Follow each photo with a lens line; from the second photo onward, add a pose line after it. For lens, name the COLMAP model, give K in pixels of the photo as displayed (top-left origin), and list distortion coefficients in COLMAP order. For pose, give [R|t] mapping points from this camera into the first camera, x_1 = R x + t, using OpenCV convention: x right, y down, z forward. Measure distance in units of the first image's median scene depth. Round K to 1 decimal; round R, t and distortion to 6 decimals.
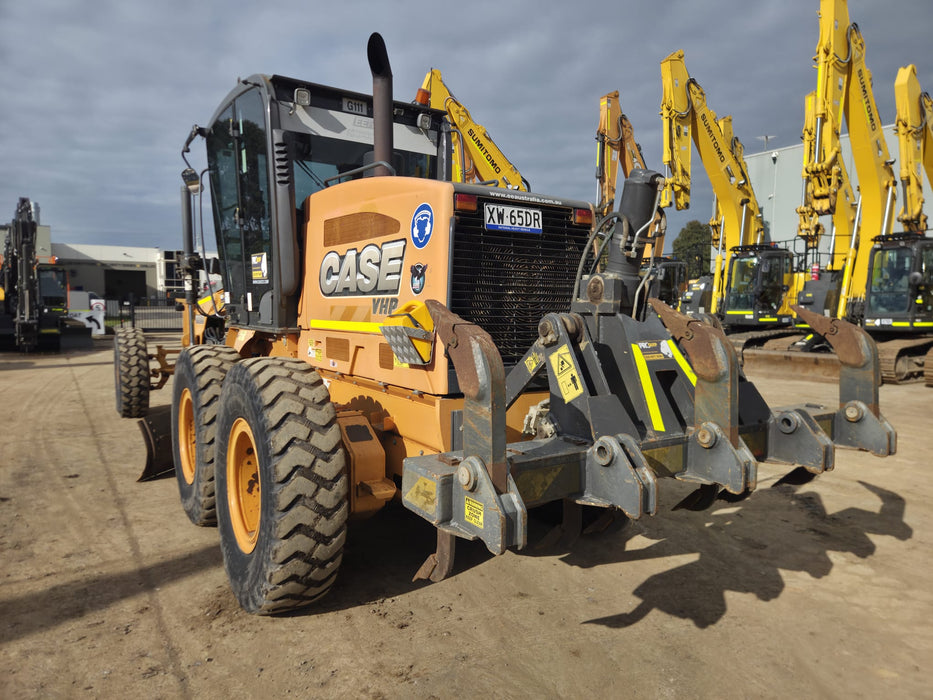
lens RADIAL K [[619.7, 0, 462.6], [0, 619.7, 347.7], [0, 0, 1]] dist [0.080952, -0.063275]
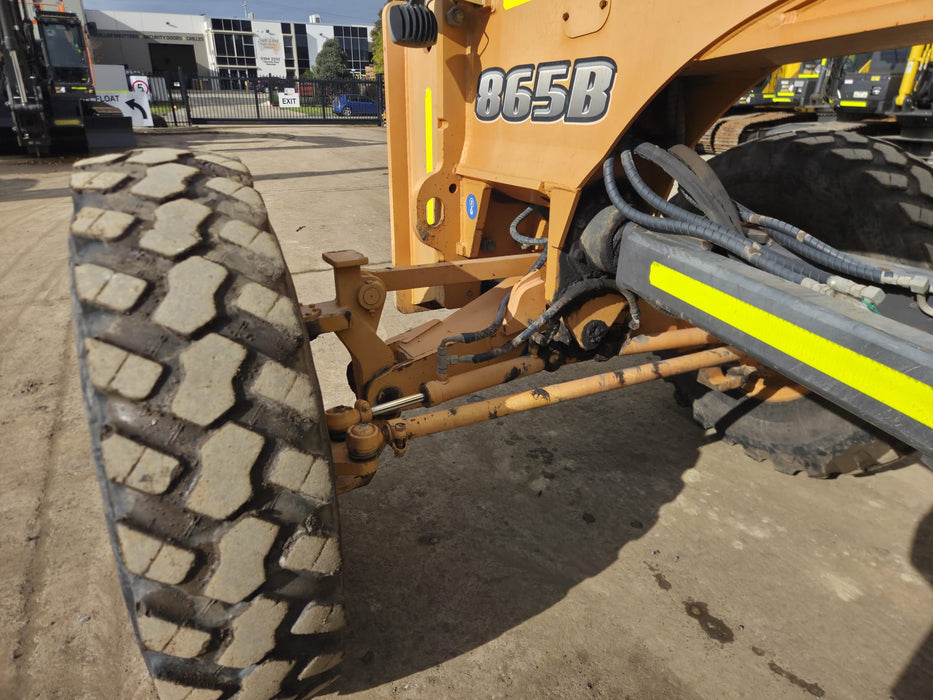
lens RADIAL K [[619.7, 0, 470.5], [0, 619.7, 350.2], [0, 0, 1]] dist [0.080952, -0.063275]
pose [[0.996280, 0.033575, -0.079369, -0.205313], [-0.006752, 0.948561, 0.316522, -0.015774], [0.085913, -0.314809, 0.945259, 0.395334]]
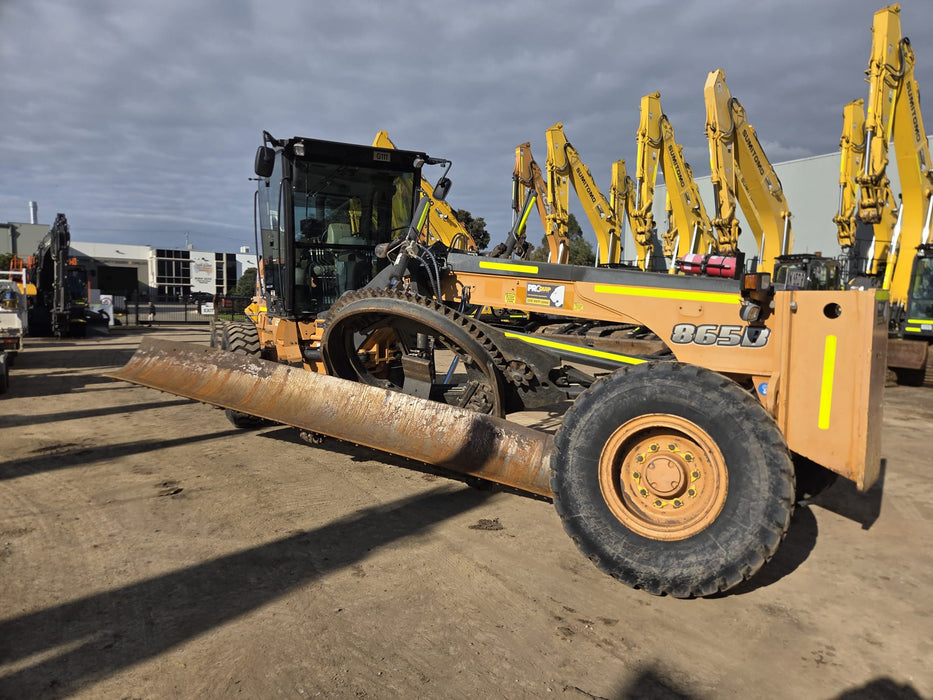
lens RADIAL K [[619.7, 0, 470.0], [0, 619.7, 353.1], [0, 0, 1]] dist [0.080952, -0.063275]
pose [[0.999517, 0.011407, 0.028892, 0.090897], [-0.011654, 0.999897, 0.008374, 0.021002], [-0.028794, -0.008707, 0.999547, -0.296392]]
